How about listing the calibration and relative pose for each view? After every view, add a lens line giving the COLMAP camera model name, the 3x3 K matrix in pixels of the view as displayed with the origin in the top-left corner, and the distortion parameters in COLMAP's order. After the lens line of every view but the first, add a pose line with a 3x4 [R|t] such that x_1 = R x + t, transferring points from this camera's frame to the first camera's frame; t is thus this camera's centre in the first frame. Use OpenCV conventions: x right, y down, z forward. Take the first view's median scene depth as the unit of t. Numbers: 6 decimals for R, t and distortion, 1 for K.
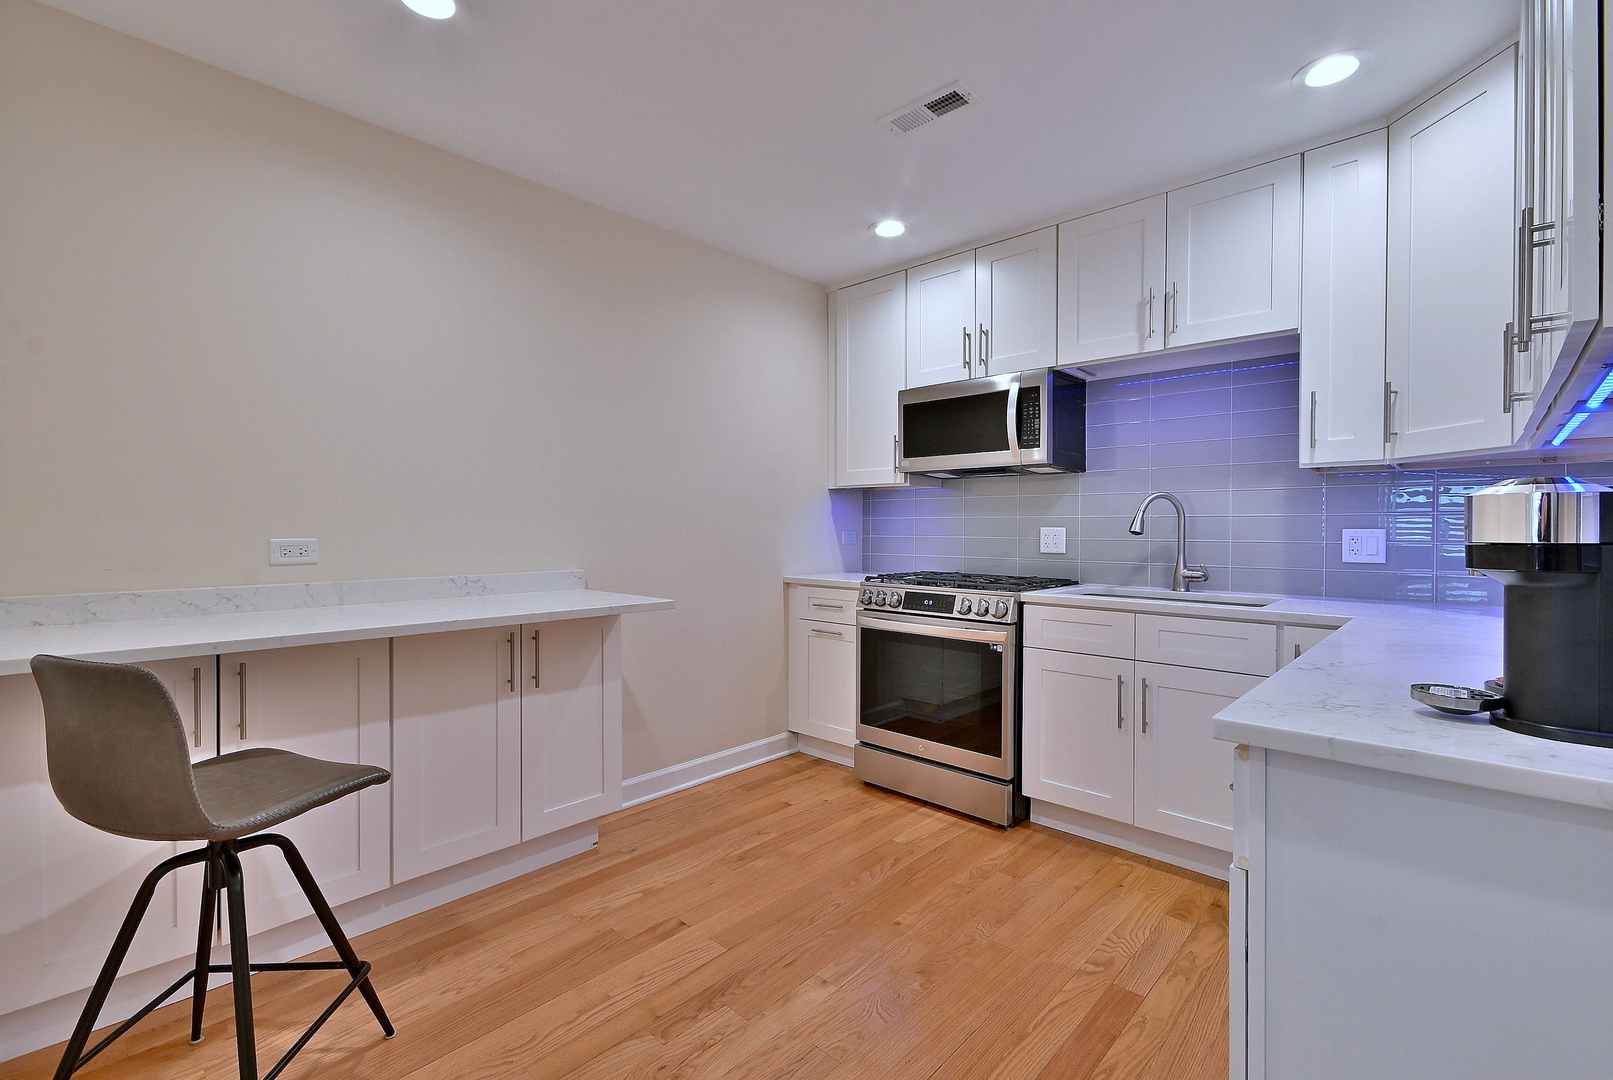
lens RADIAL K [[734.6, 0, 816.4], [0, 734.6, 528.7], [0, 0, 1]] dist [0.004692, 0.001451]
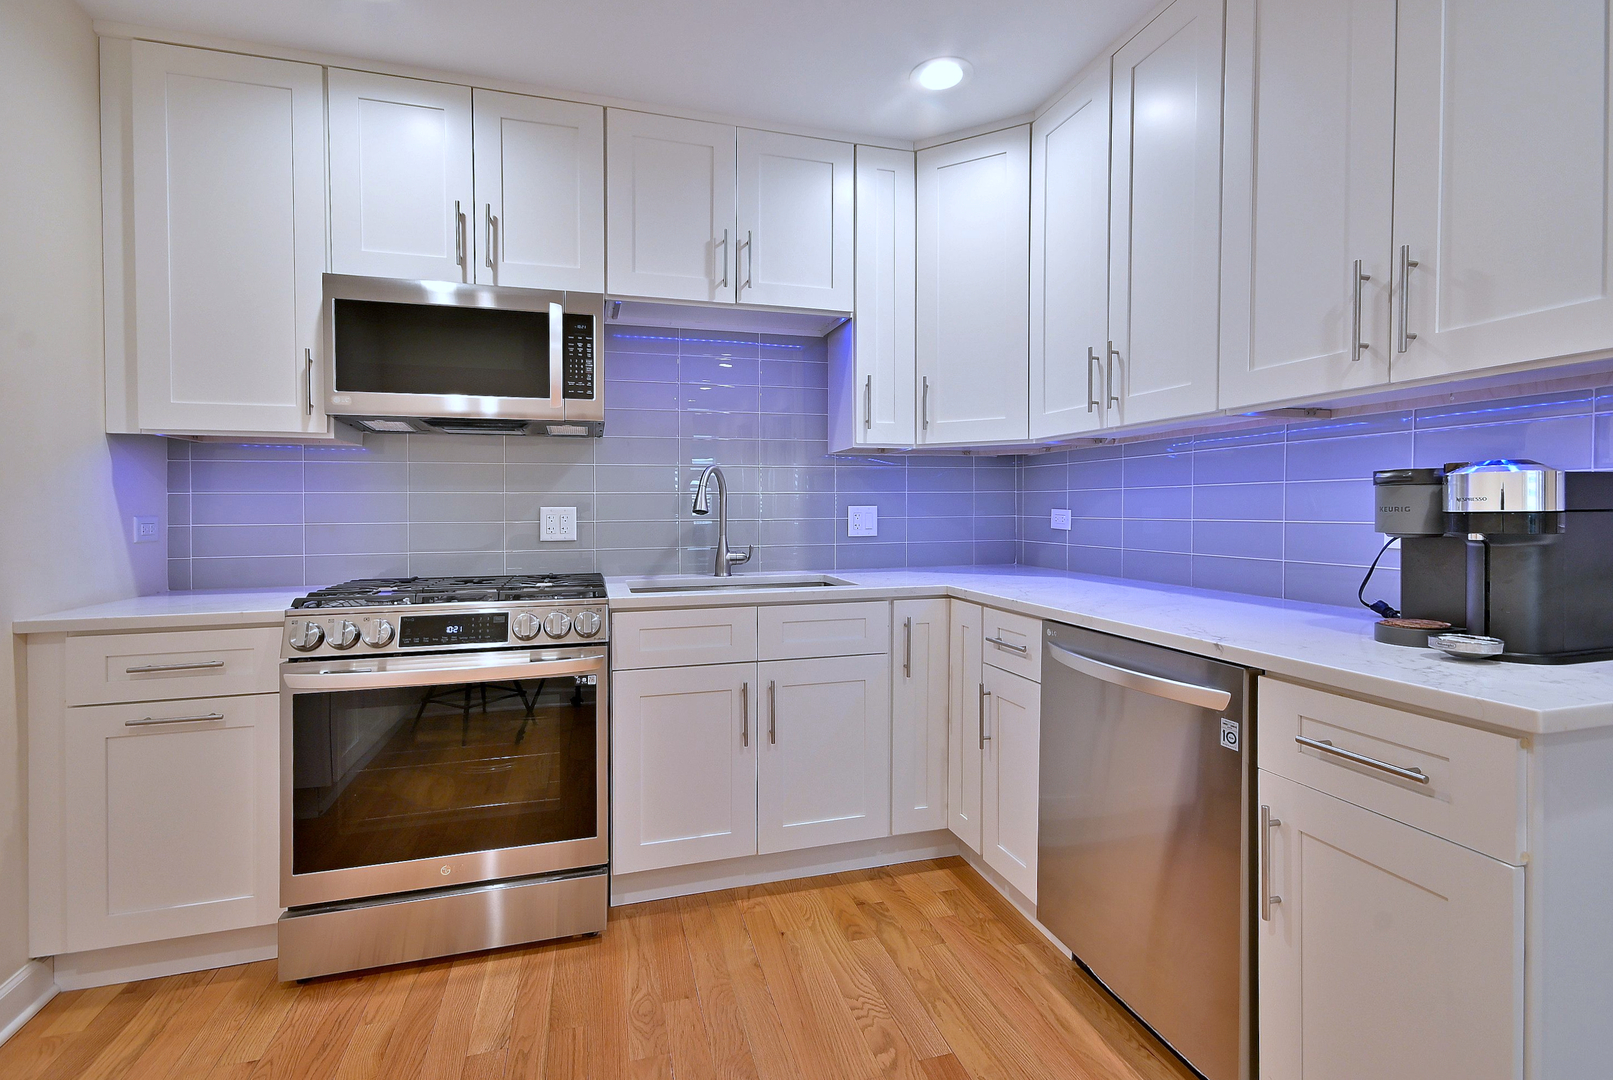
lens RADIAL K [[734.6, 0, 808.3], [0, 734.6, 513.8], [0, 0, 1]] dist [0.004692, 0.001451]
pose [[0.506554, -0.013655, 0.862100, -0.233913], [0.008821, 0.999904, 0.010655, -0.000496], [-0.862163, 0.002207, 0.506626, 0.450245]]
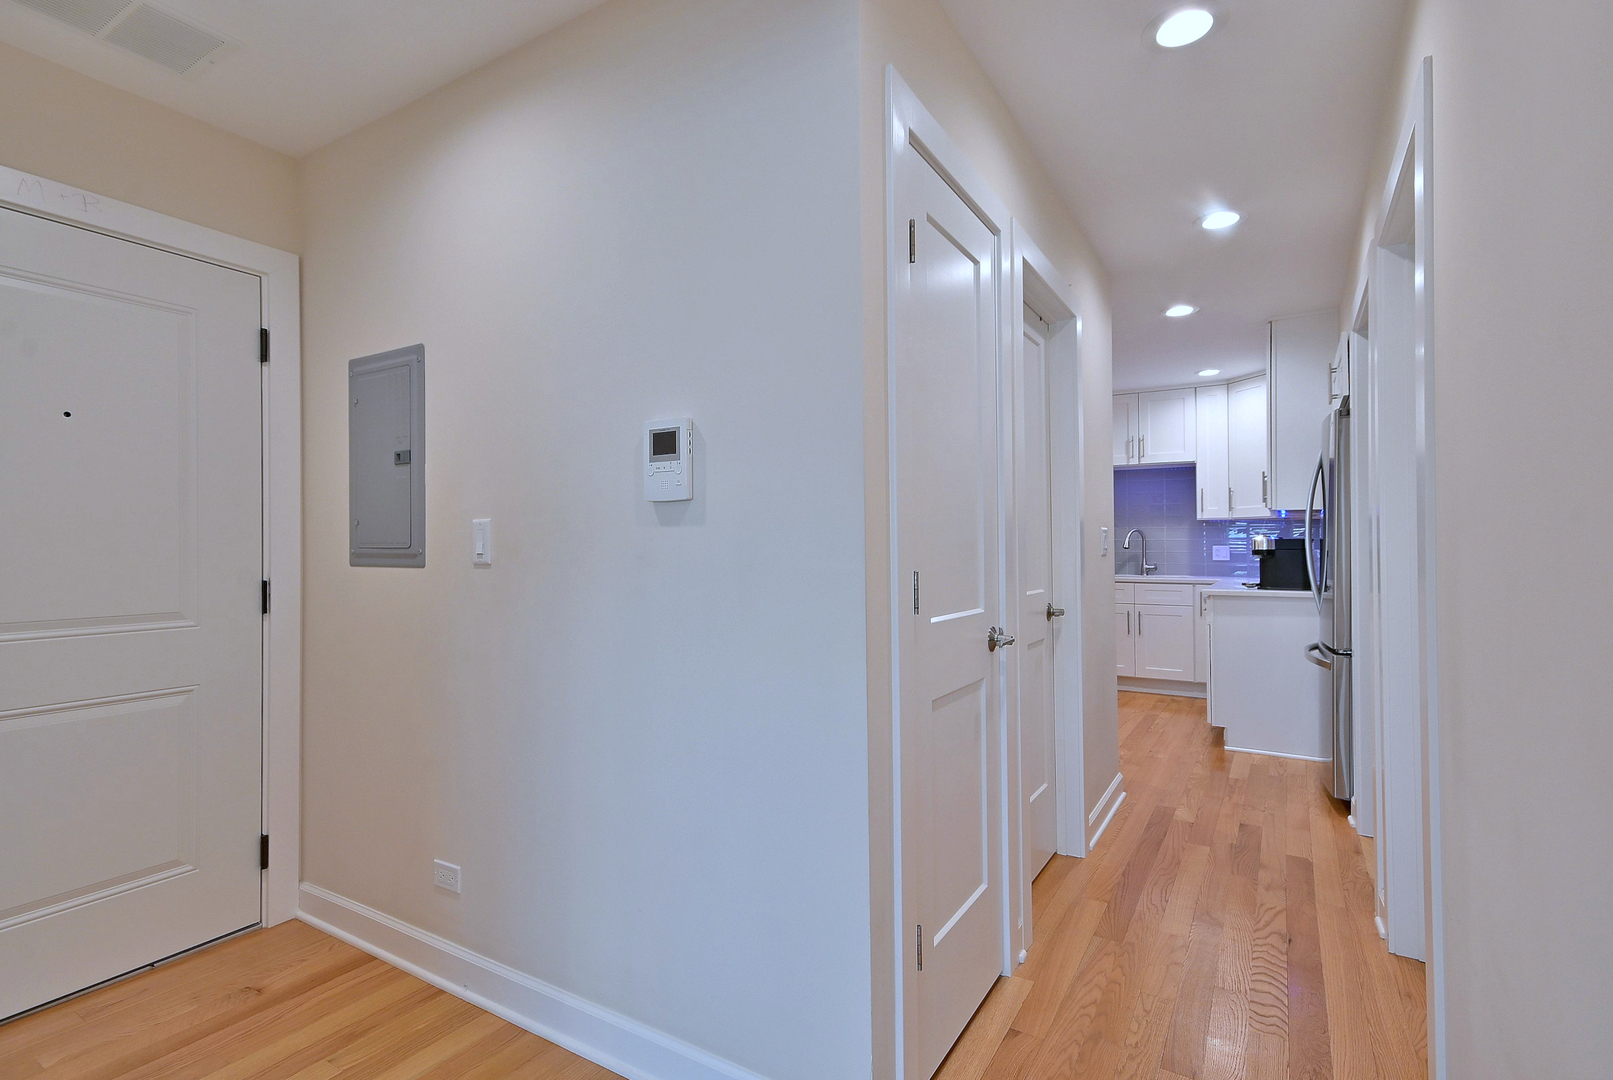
lens RADIAL K [[791.4, 0, 817.7], [0, 791.4, 527.6], [0, 0, 1]] dist [-0.000362, -0.000001]
pose [[0.980323, -0.002763, 0.197380, -0.879740], [0.007602, 0.999689, -0.023761, -0.006133], [-0.197253, 0.024794, 0.980039, -1.056242]]
